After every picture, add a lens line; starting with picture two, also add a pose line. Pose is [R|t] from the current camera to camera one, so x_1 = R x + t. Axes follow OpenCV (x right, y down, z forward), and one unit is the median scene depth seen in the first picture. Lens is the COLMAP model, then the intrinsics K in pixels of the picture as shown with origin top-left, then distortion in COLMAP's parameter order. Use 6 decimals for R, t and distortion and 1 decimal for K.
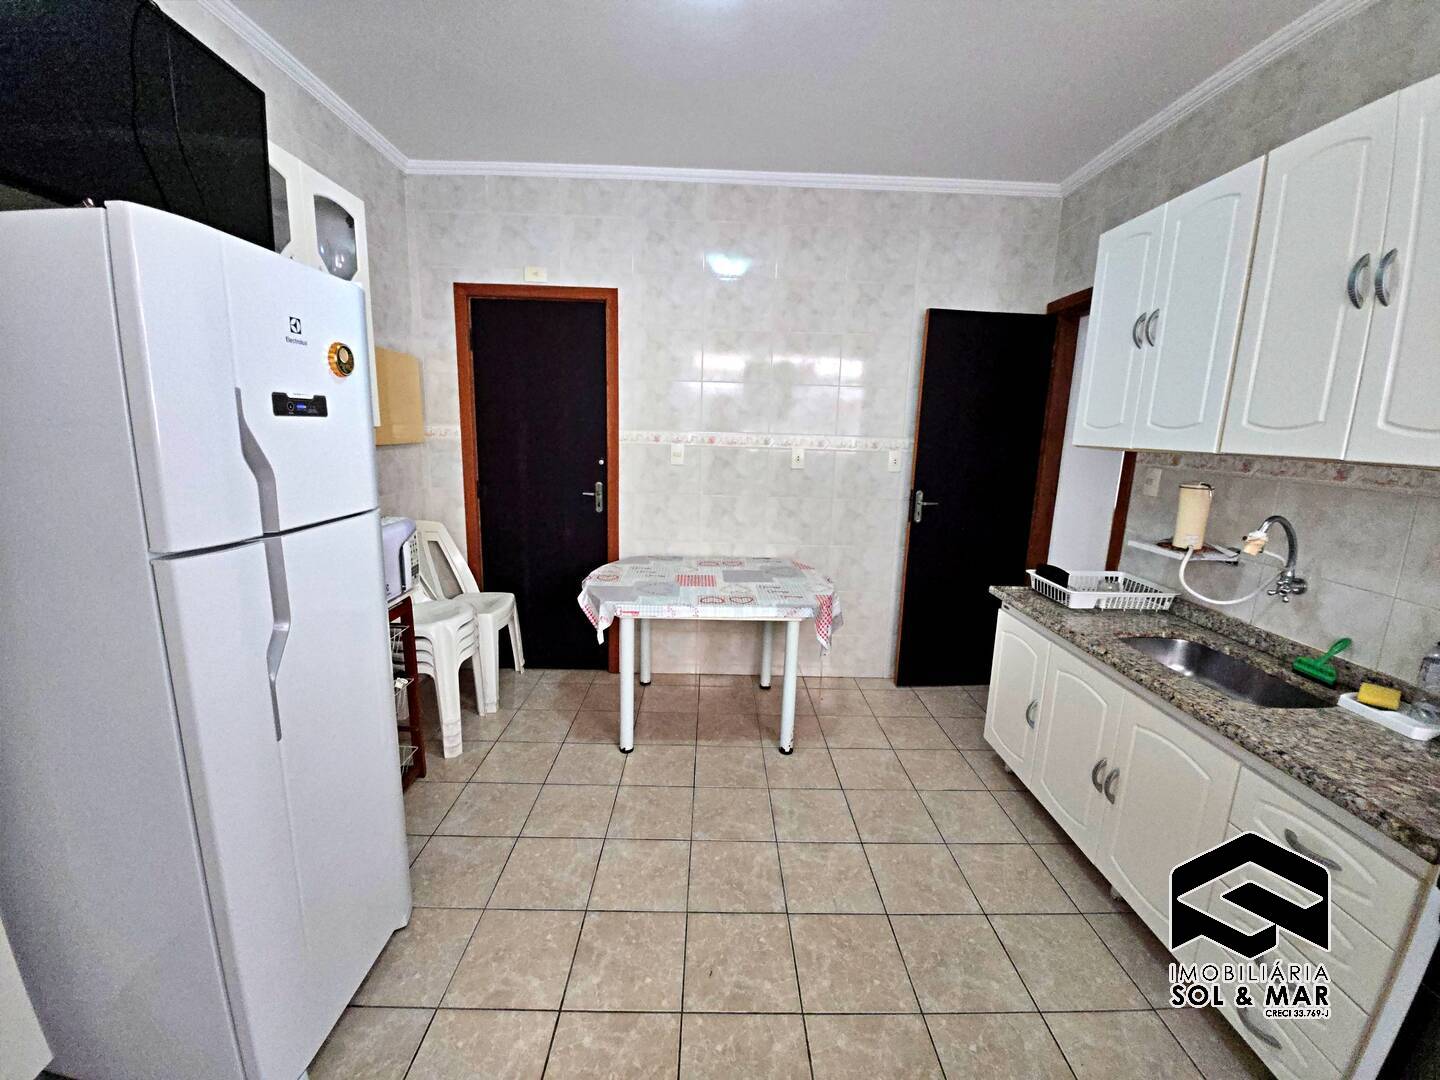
lens RADIAL K [[578.2, 0, 719.2], [0, 578.2, 531.3], [0, 0, 1]] dist [-0.008832, -0.000648]
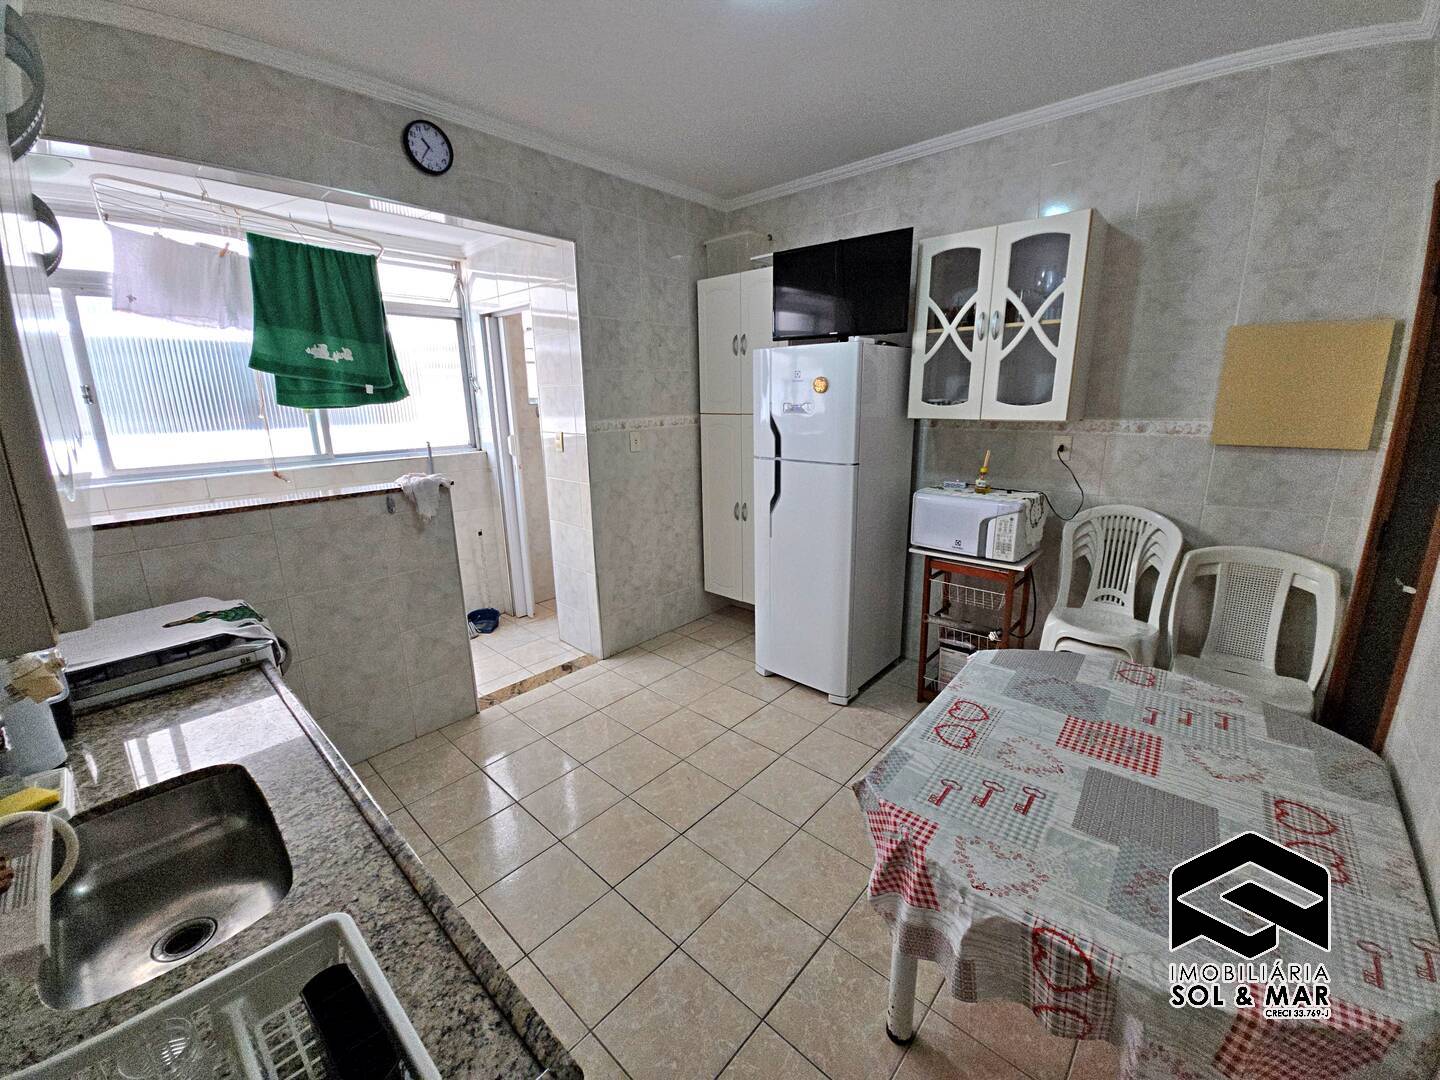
lens RADIAL K [[578.2, 0, 719.9], [0, 578.2, 532.0], [0, 0, 1]] dist [-0.008832, -0.000648]
pose [[-0.684335, 0.151210, -0.713317, 0.532056], [-0.135240, 0.934968, 0.327941, -0.207659], [0.716516, 0.320891, -0.619381, 1.038085]]
